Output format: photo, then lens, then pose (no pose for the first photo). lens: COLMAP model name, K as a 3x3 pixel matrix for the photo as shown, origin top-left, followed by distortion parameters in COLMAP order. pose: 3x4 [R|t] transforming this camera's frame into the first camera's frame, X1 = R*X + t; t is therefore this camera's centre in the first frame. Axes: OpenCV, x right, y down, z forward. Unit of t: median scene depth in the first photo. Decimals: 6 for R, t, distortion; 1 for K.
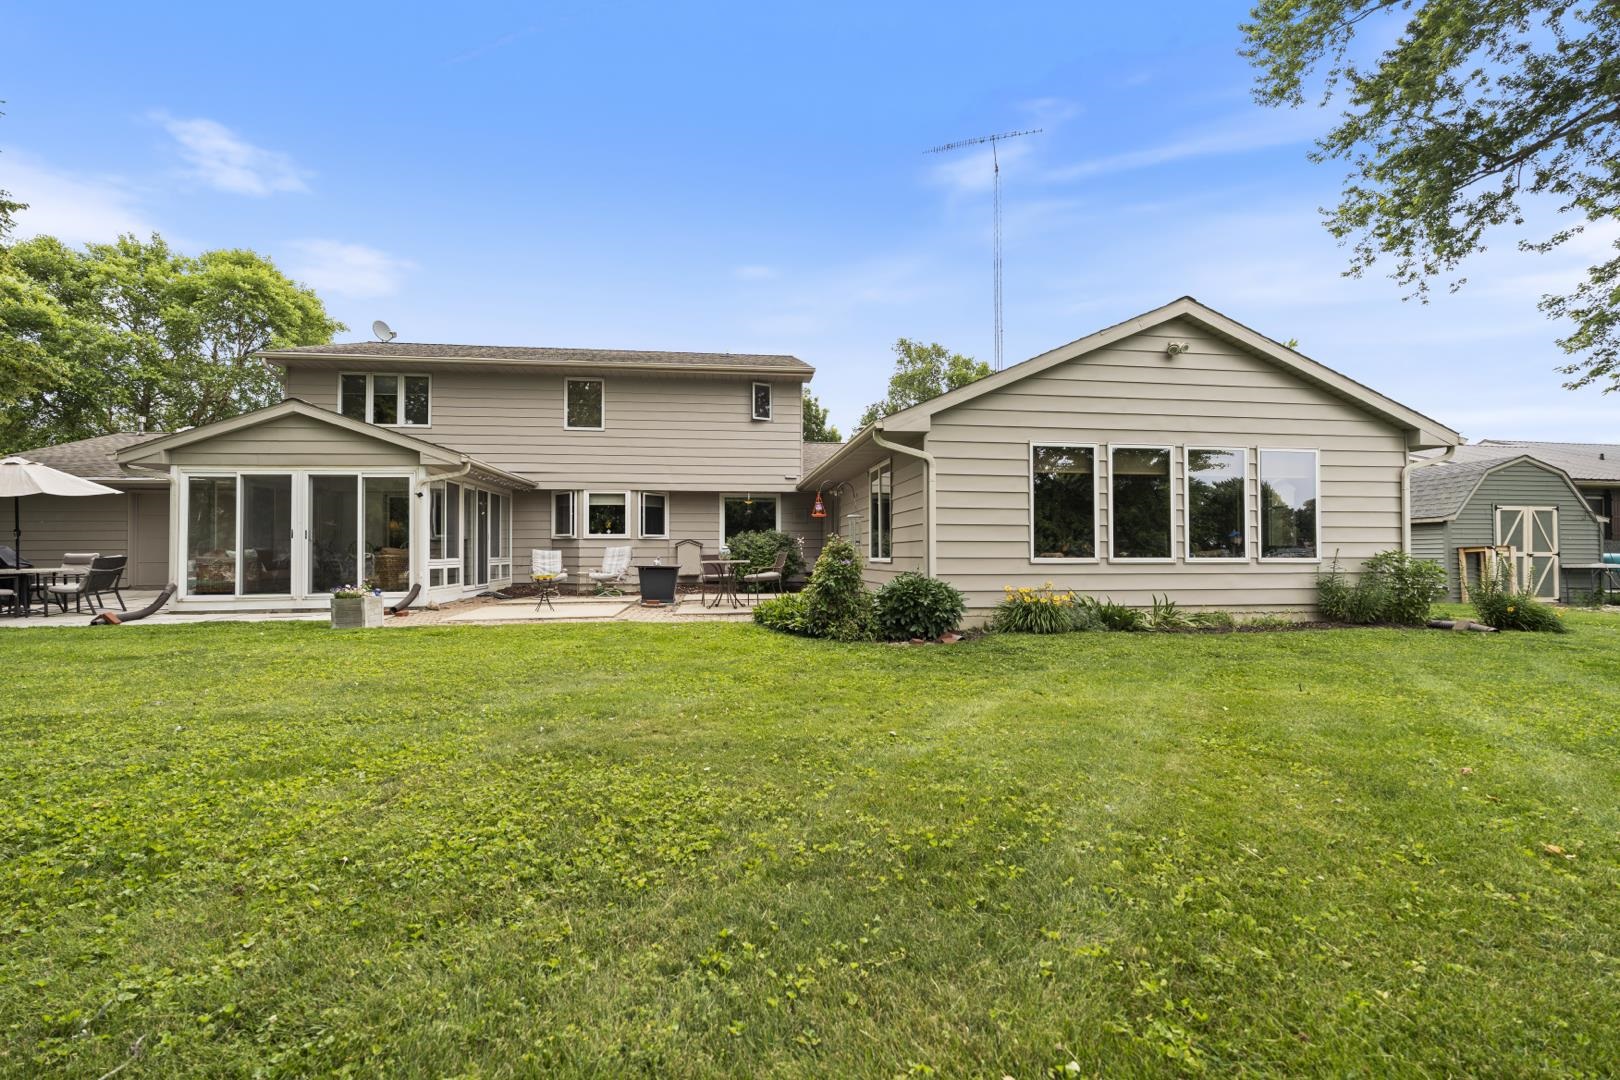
lens RADIAL K [[723.5, 0, 810.0], [0, 723.5, 540.0], [0, 0, 1]] dist [0.001368, 0.000367]
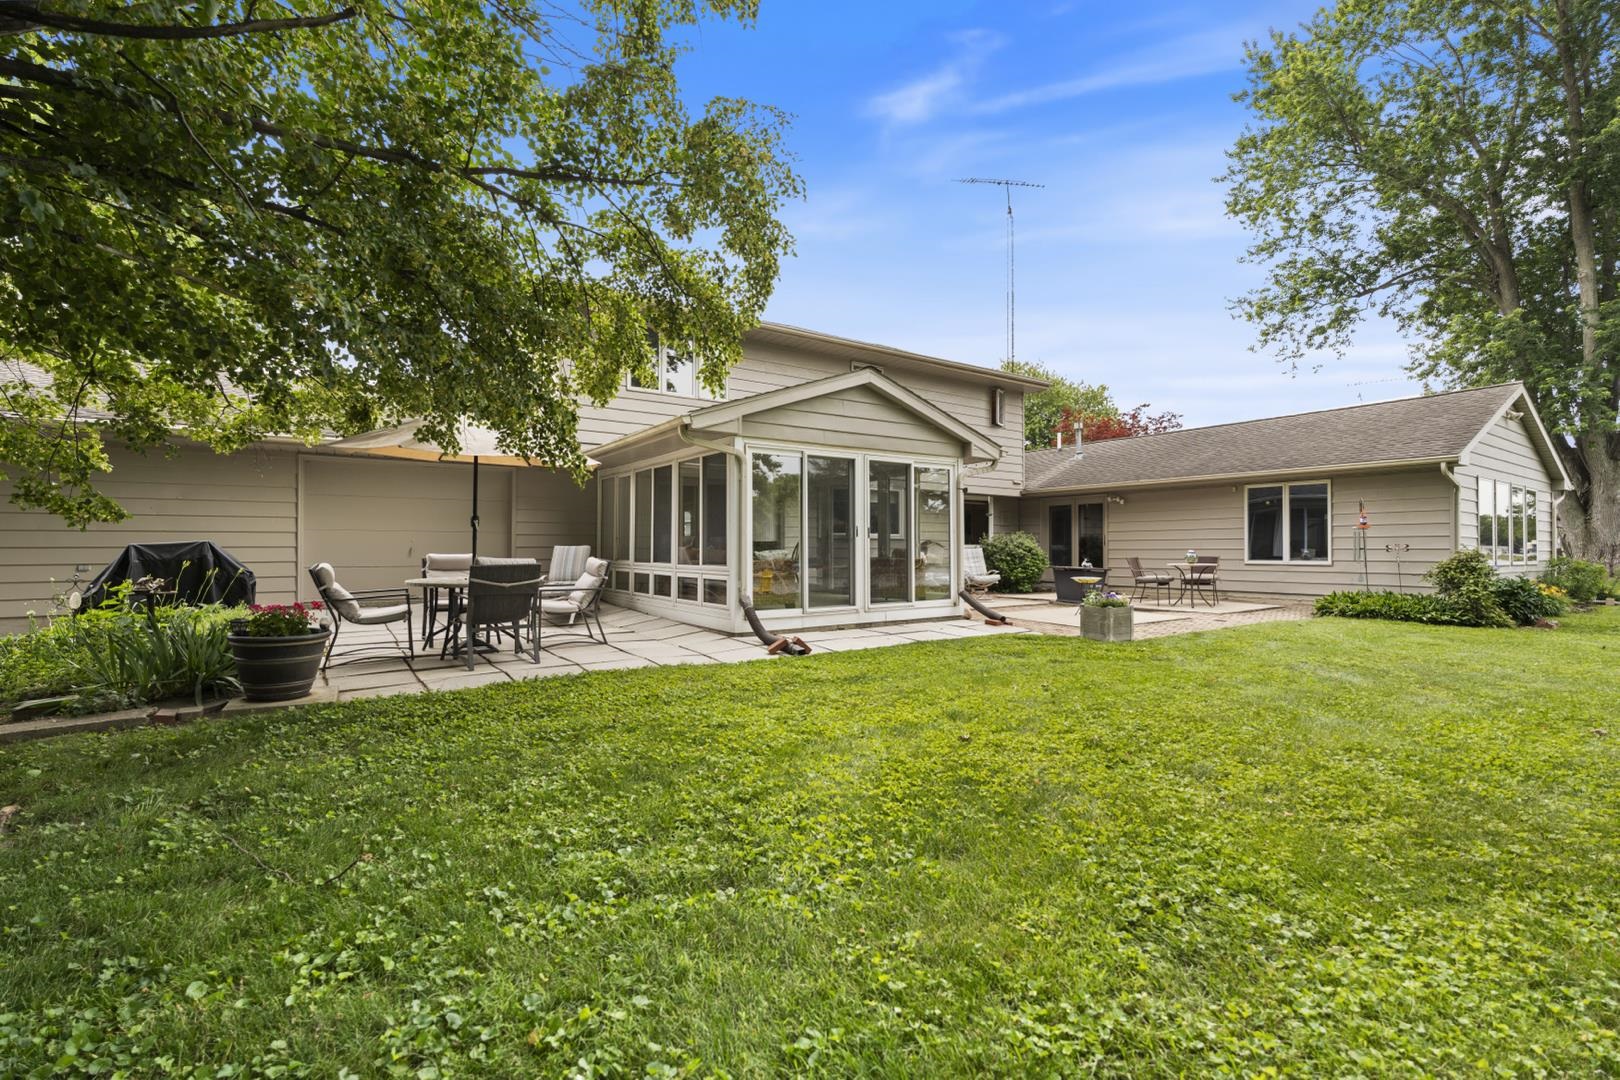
lens RADIAL K [[723.5, 0, 810.0], [0, 723.5, 540.0], [0, 0, 1]] dist [0.001368, 0.000367]
pose [[0.895110, 0.012225, 0.445677, -0.783508], [-0.012941, 0.999915, -0.001438, 0.002023], [-0.445657, -0.004480, 0.895192, 0.203886]]
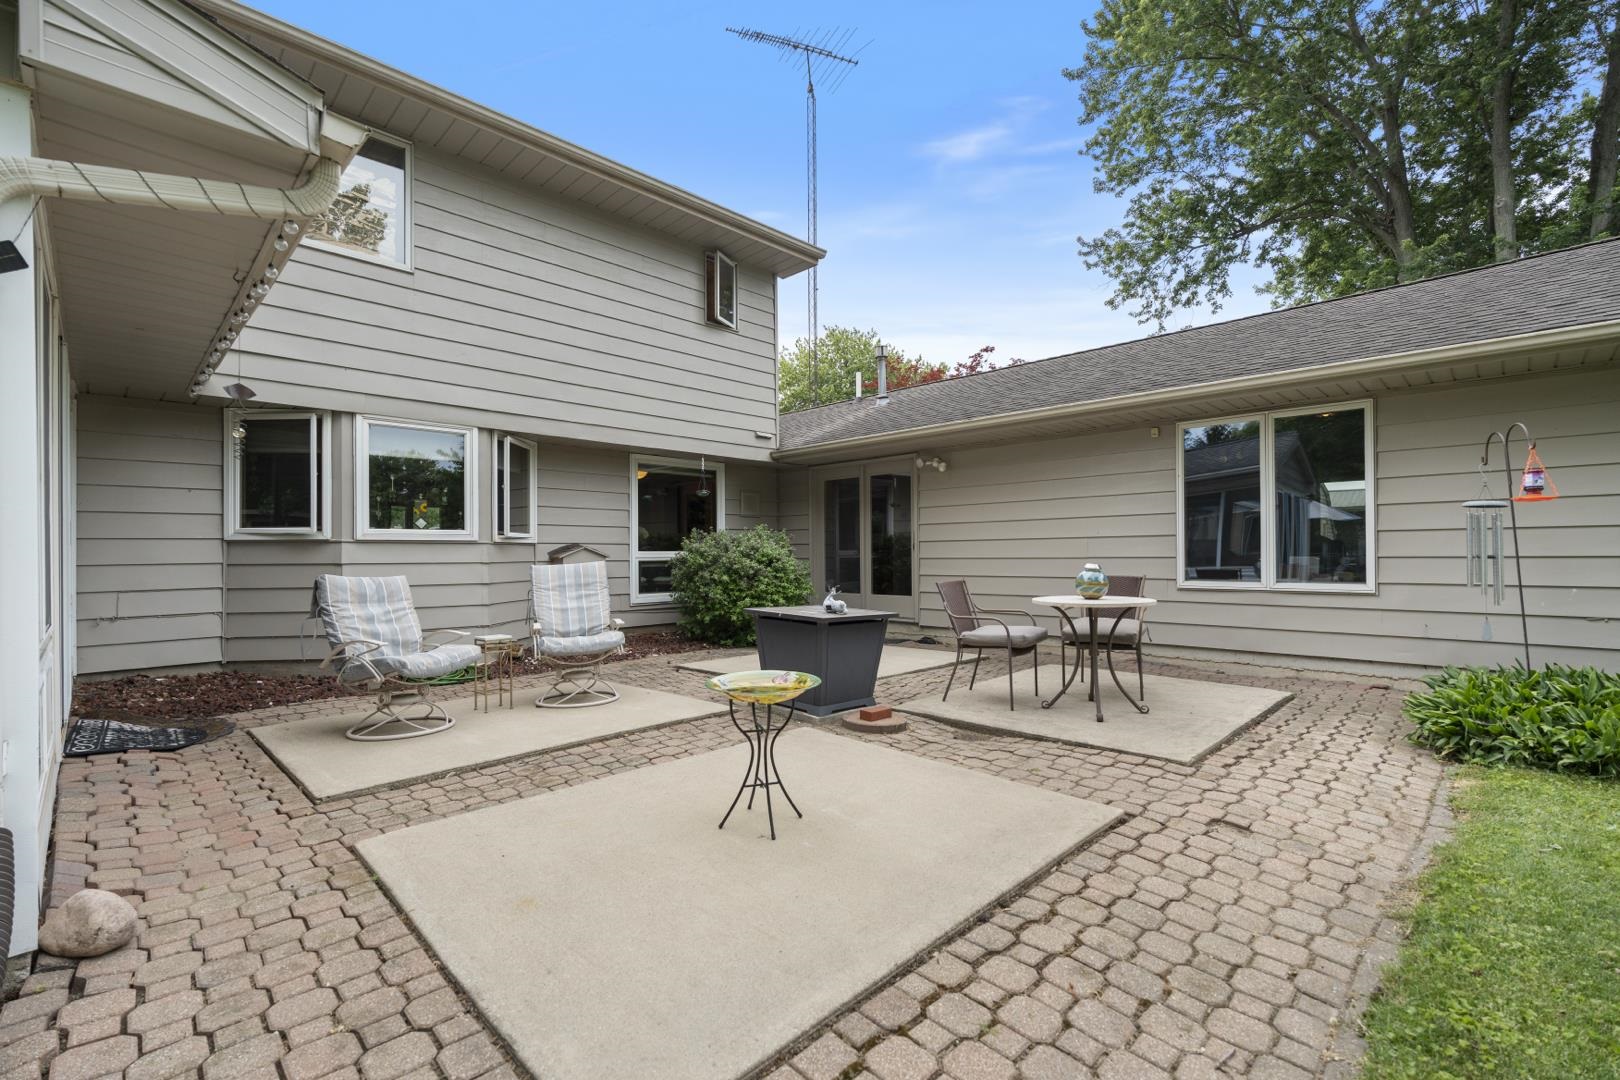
lens RADIAL K [[723.5, 0, 810.0], [0, 723.5, 540.0], [0, 0, 1]] dist [0.001368, 0.000367]
pose [[0.796176, 0.009750, 0.604987, -0.350139], [-0.006242, 0.999949, -0.007900, -0.000394], [-0.605033, 0.002513, 0.796196, 0.544638]]
